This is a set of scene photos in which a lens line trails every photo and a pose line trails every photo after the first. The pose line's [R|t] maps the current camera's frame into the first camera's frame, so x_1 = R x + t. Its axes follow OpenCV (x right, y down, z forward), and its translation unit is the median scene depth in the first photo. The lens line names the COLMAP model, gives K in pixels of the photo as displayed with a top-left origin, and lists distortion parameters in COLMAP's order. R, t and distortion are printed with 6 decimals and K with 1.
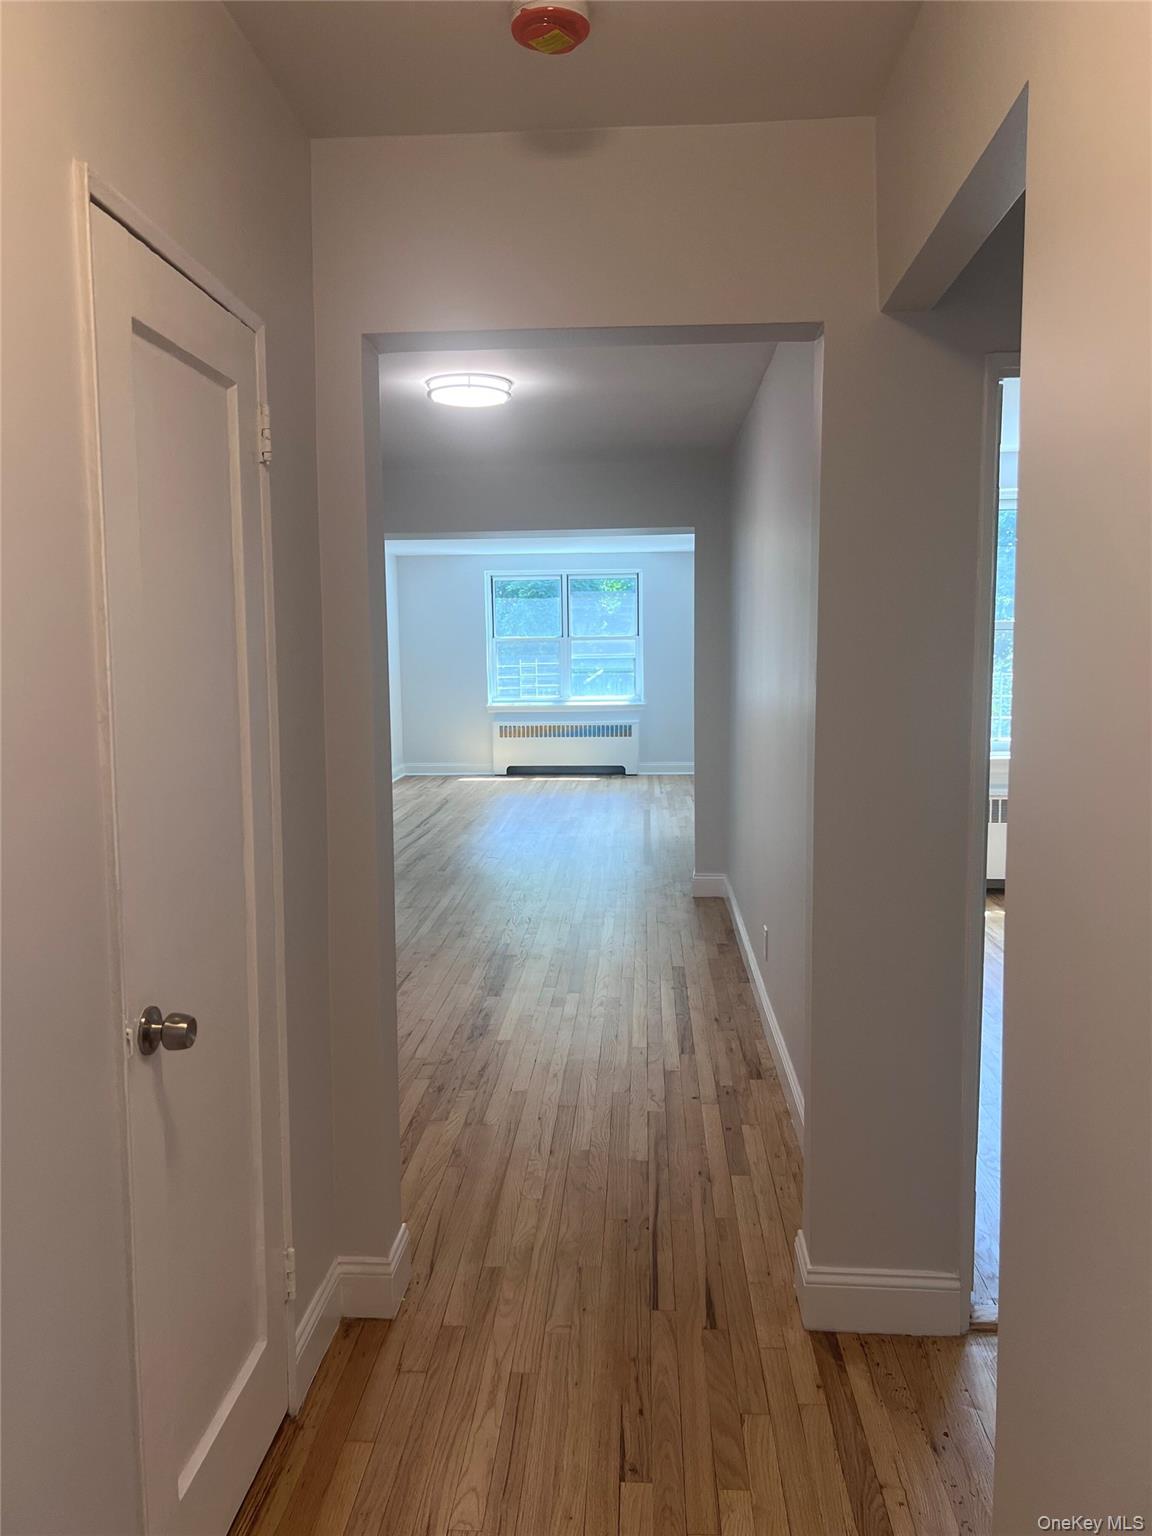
lens RADIAL K [[1152.6, 0, 576.0], [0, 1152.6, 768.0], [0, 0, 1]] dist [0.003439, -0.000554]
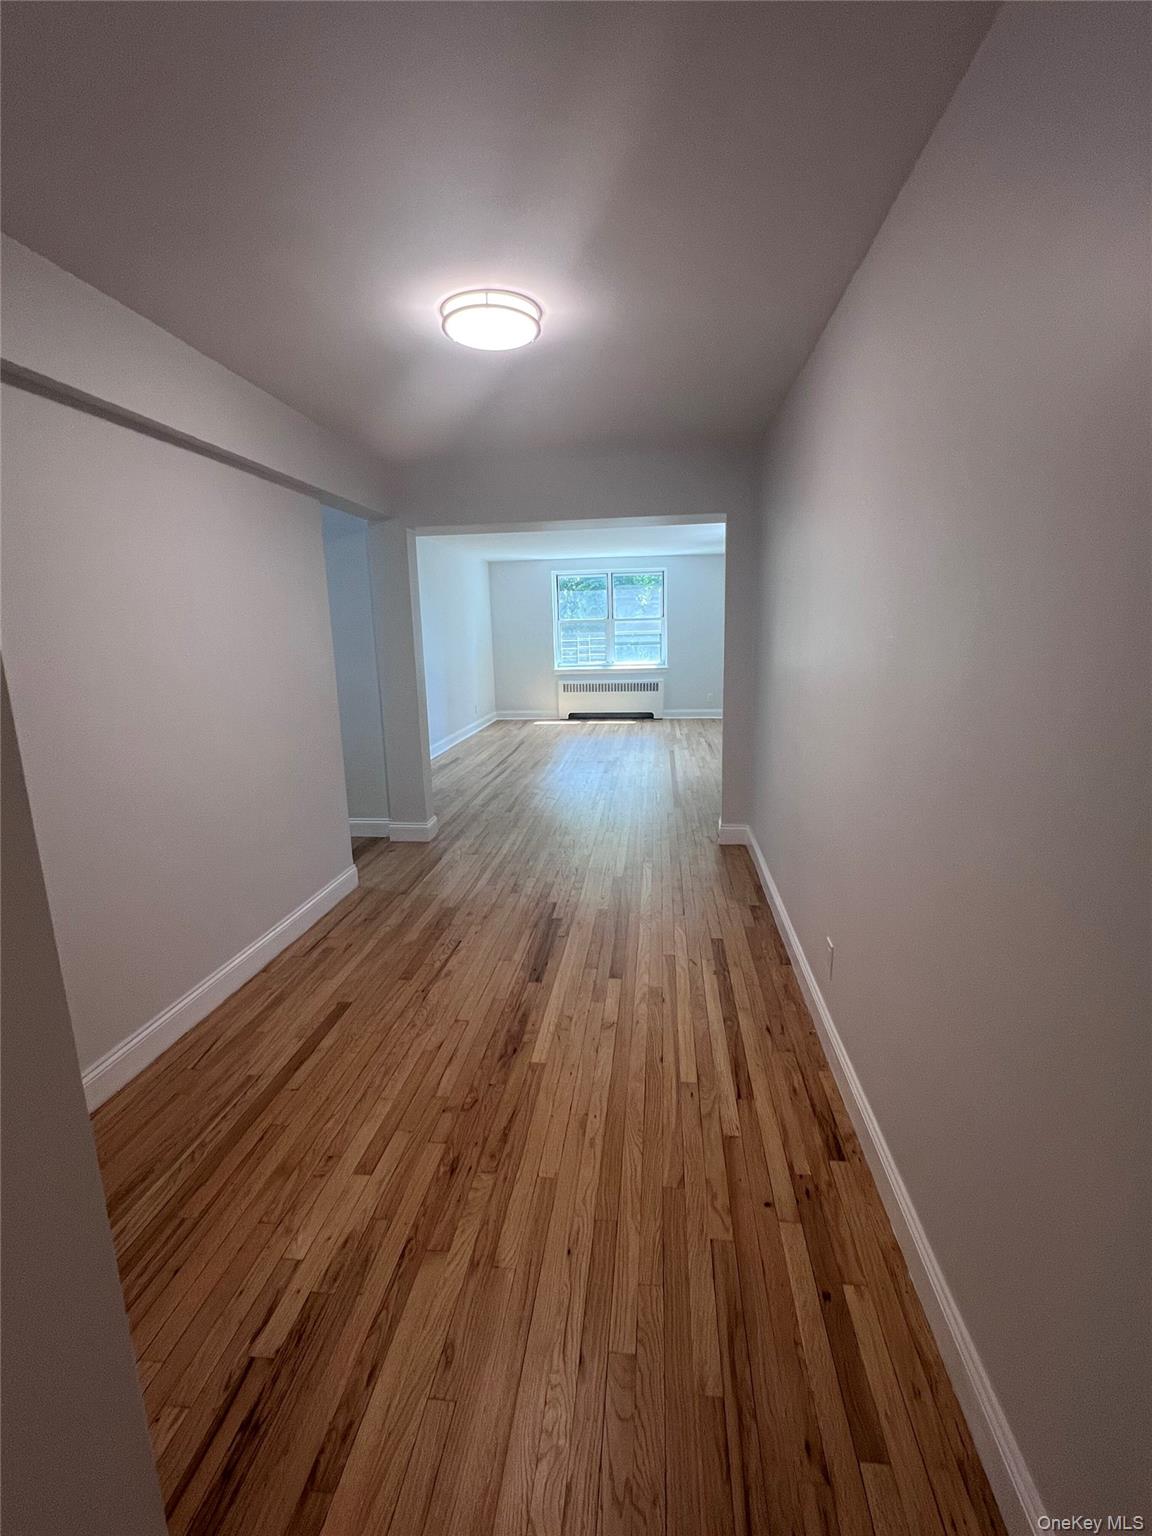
lens RADIAL K [[689.4, 0, 576.0], [0, 689.4, 768.0], [0, 0, 1]] dist [-0.001315, -0.000022]
pose [[0.998127, 0.000129, -0.061183, 0.000430], [0.005874, 0.995176, 0.097928, -0.027337], [0.060901, -0.098104, 0.993311, 0.260998]]
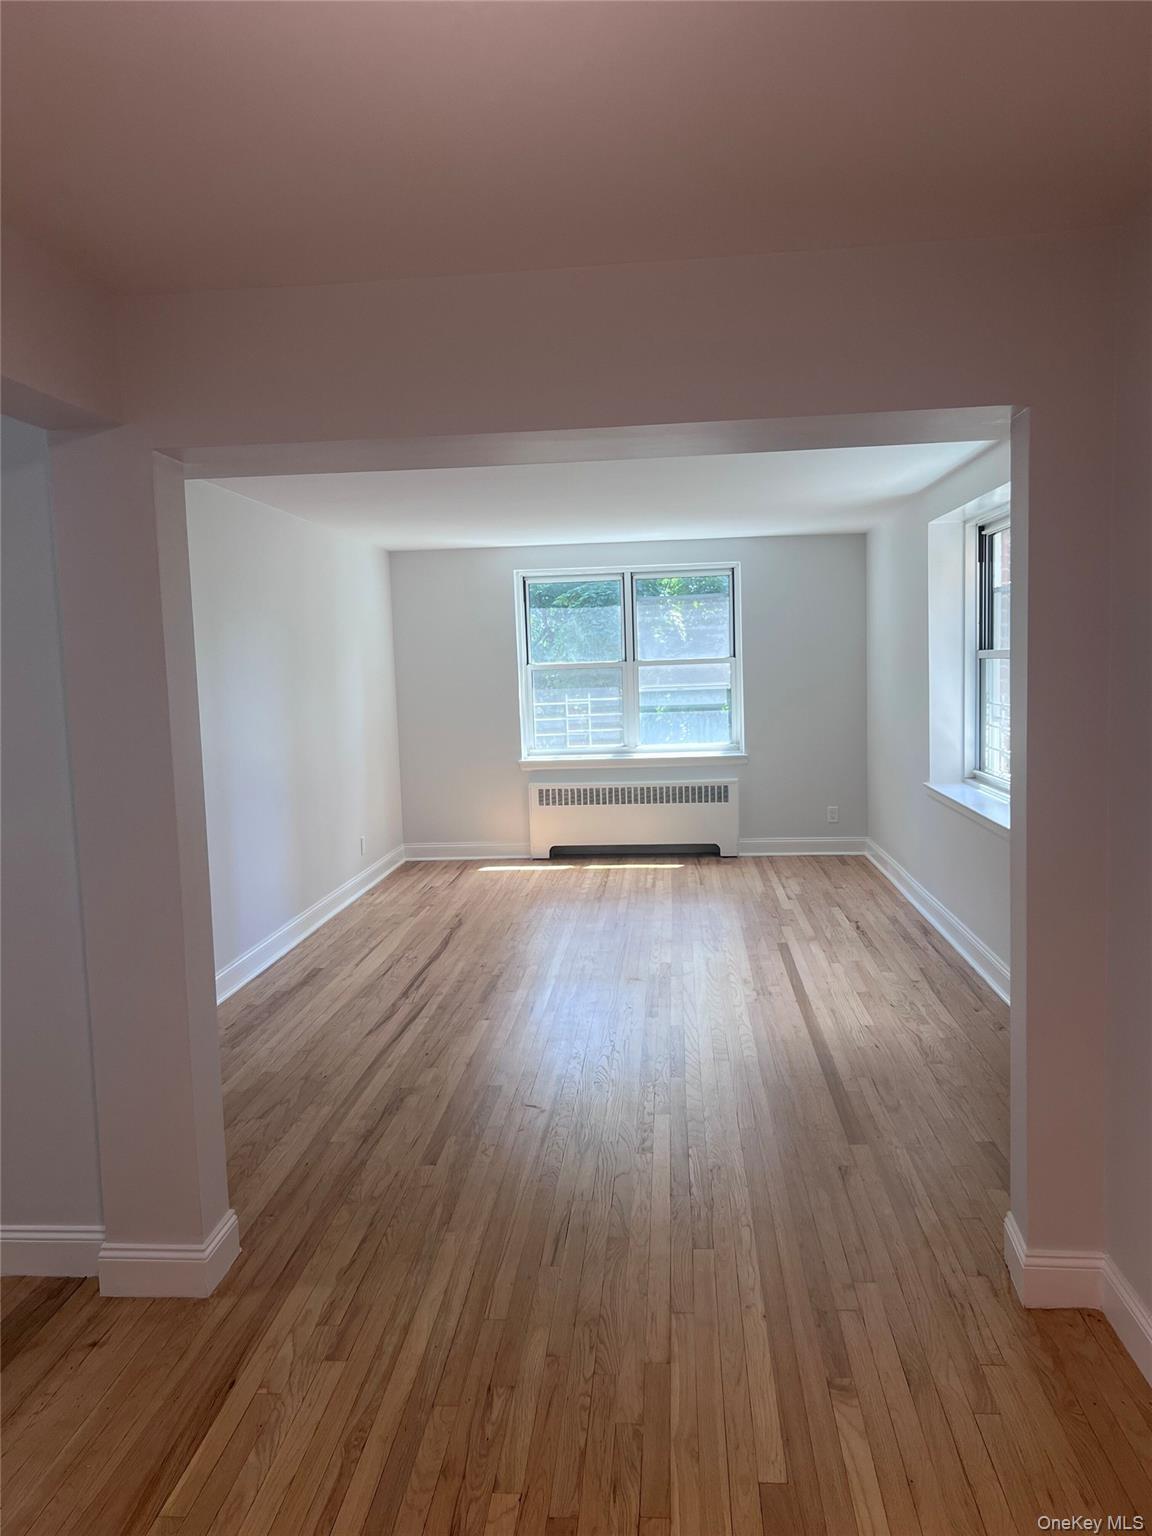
lens RADIAL K [[1152.6, 0, 576.0], [0, 1152.6, 768.0], [0, 0, 1]] dist [0.003439, -0.000554]
pose [[0.999381, -0.017126, -0.030726, -0.035211], [0.016740, 0.999778, -0.012770, -0.064939], [0.030937, 0.012248, 0.999446, 0.484355]]
